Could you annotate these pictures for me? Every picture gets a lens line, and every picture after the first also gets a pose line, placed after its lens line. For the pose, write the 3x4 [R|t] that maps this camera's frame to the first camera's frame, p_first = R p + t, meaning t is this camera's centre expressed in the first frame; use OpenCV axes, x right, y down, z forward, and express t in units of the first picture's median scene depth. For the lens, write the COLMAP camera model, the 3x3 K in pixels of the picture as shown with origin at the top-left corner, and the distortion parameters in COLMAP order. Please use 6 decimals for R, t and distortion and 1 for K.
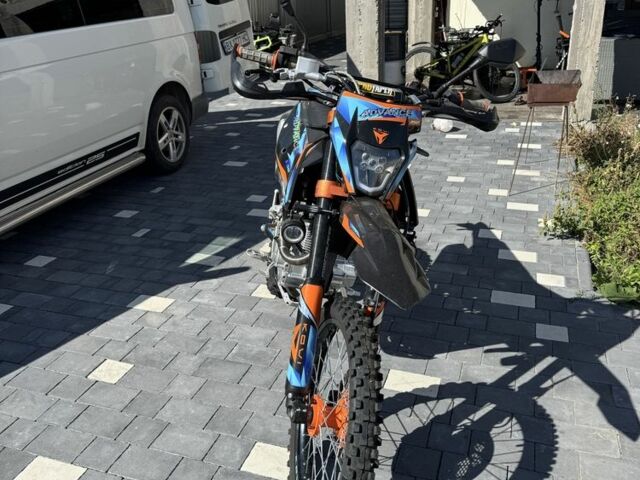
lens RADIAL K [[599.6, 0, 310.1], [0, 599.6, 239.0], [0, 0, 1]] dist [0.150478, -0.277192]
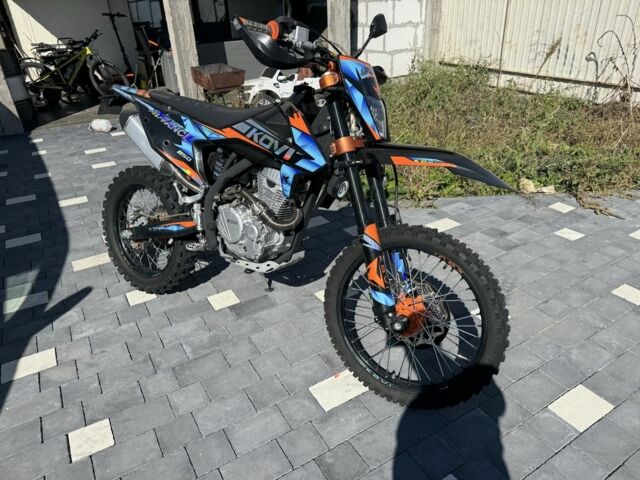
lens RADIAL K [[463.5, 0, 320.0], [0, 463.5, 240.0], [0, 0, 1]] dist [0.031906, -0.001453]
pose [[0.639985, -0.344531, 0.686817, -0.310264], [0.308068, 0.933907, 0.181418, -0.038866], [-0.703927, 0.095482, 0.703825, 0.194029]]
